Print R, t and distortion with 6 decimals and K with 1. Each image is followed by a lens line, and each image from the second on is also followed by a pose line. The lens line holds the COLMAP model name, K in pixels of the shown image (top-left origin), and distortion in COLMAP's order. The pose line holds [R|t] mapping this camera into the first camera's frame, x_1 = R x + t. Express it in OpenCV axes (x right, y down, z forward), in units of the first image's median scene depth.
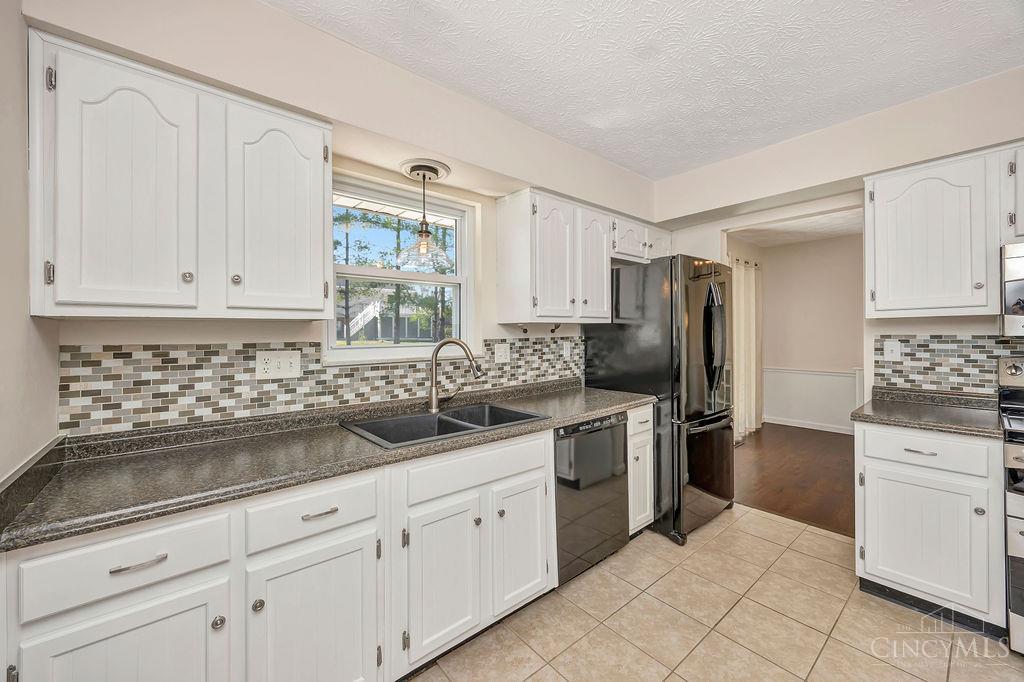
lens RADIAL K [[396.3, 0, 516.3], [0, 396.3, 333.5], [0, 0, 1]] dist [-0.003058, 0.000075]
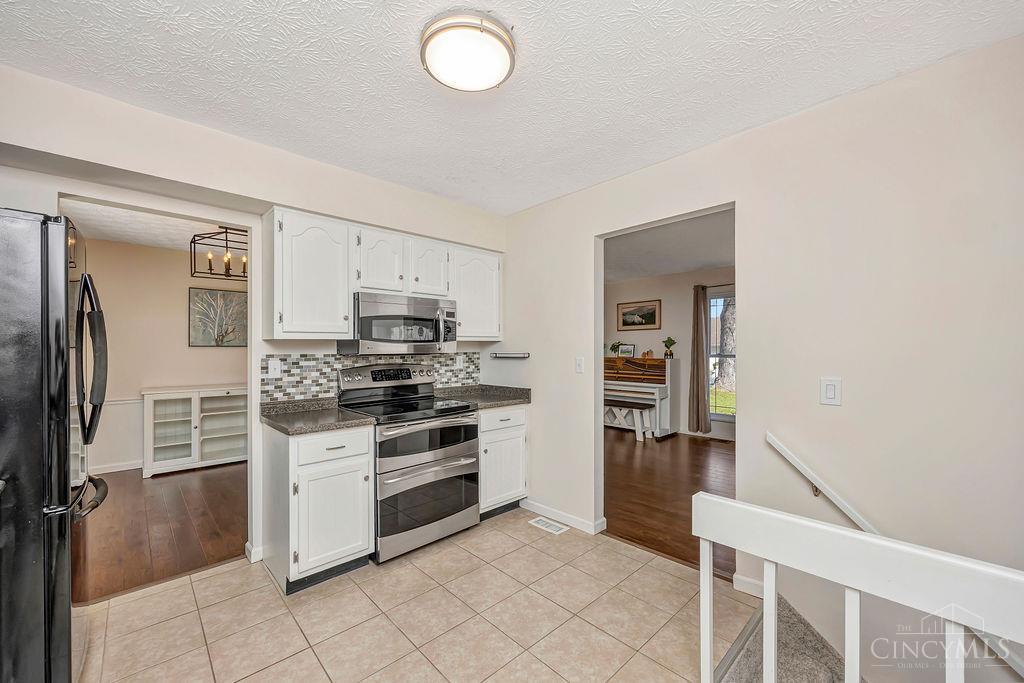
lens RADIAL K [[405.9, 0, 516.2], [0, 405.9, 348.9], [0, 0, 1]] dist [0.001993, 0.000189]
pose [[-0.059771, 0.009047, 0.998171, -0.259860], [0.004245, 0.999952, -0.008809, 0.000894], [-0.998203, 0.003711, -0.059807, 0.448479]]
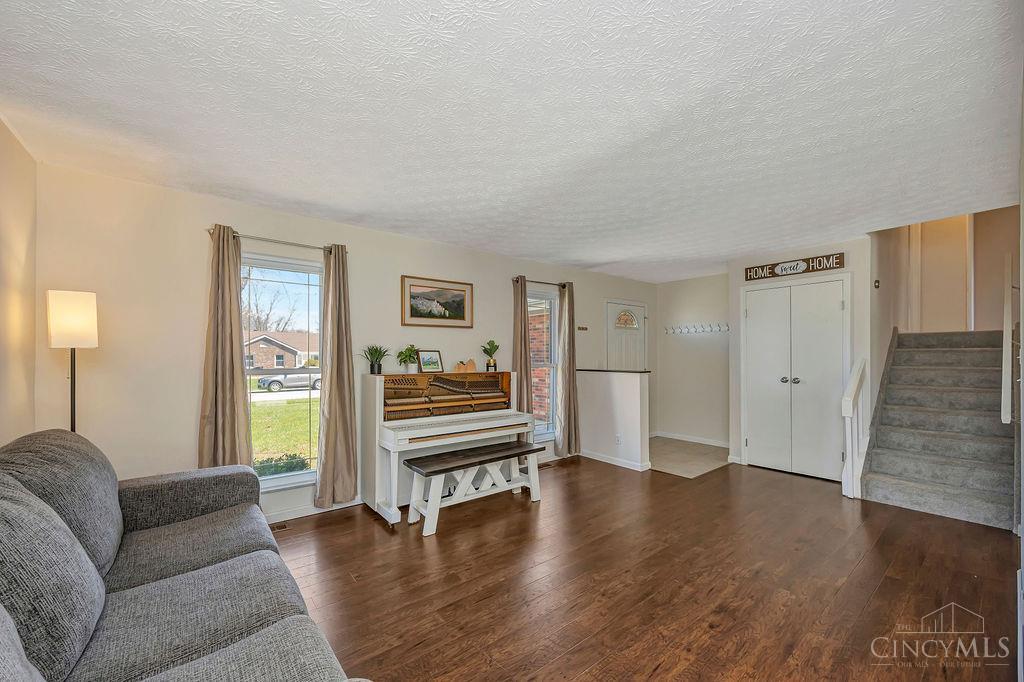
lens RADIAL K [[400.4, 0, 510.9], [0, 400.4, 357.8], [0, 0, 1]] dist [-0.001749, -0.000301]
pose [[-0.999327, 0.013832, 0.033987, 2.579788], [0.014019, 0.999888, 0.005265, -0.029652], [-0.033911, 0.005738, -0.999408, 1.220905]]
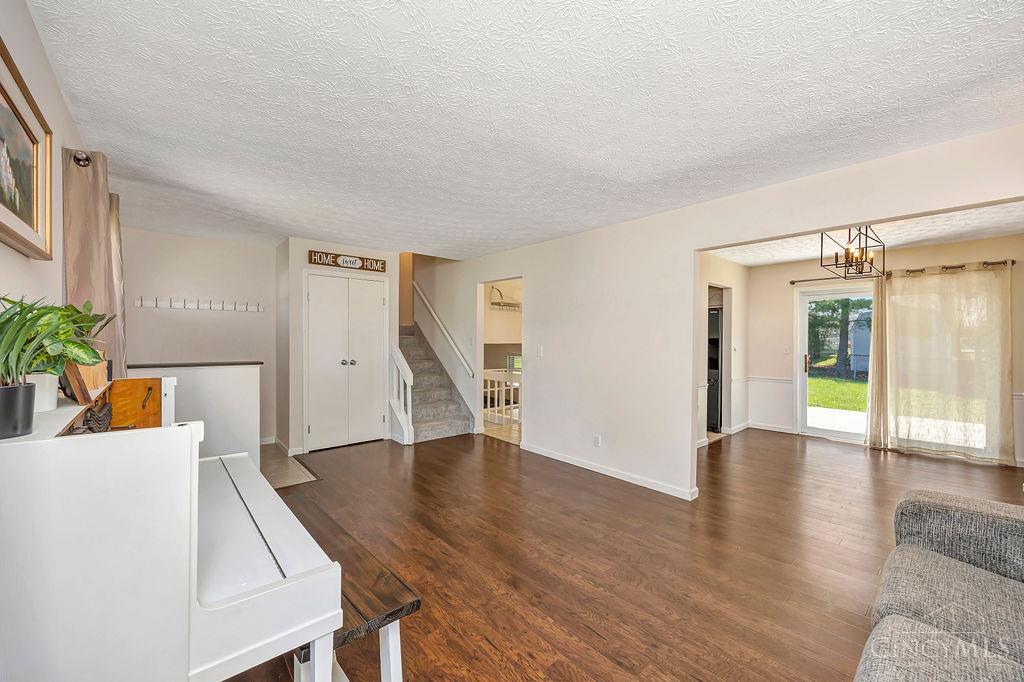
lens RADIAL K [[399.8, 0, 513.1], [0, 399.8, 338.7], [0, 0, 1]] dist [-0.002590, -0.000524]
pose [[0.018008, 0.006884, -0.999814, 3.579622], [-0.004995, 0.999964, 0.006795, -0.038963], [0.999825, 0.004872, 0.018042, -0.046817]]
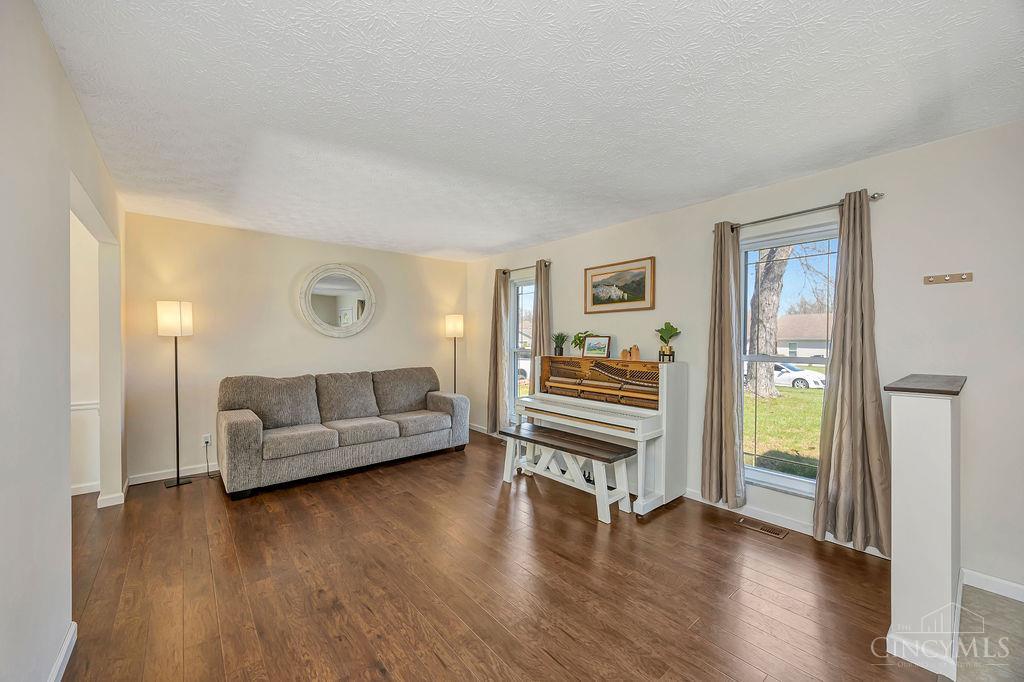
lens RADIAL K [[394.7, 0, 515.0], [0, 394.7, 343.4], [0, 0, 1]] dist [0.001090, 0.000078]
pose [[0.000195, 0.002685, 0.999996, 1.103358], [-0.002100, 0.999994, -0.002685, -0.018173], [-0.999998, -0.002099, 0.000201, -0.260311]]
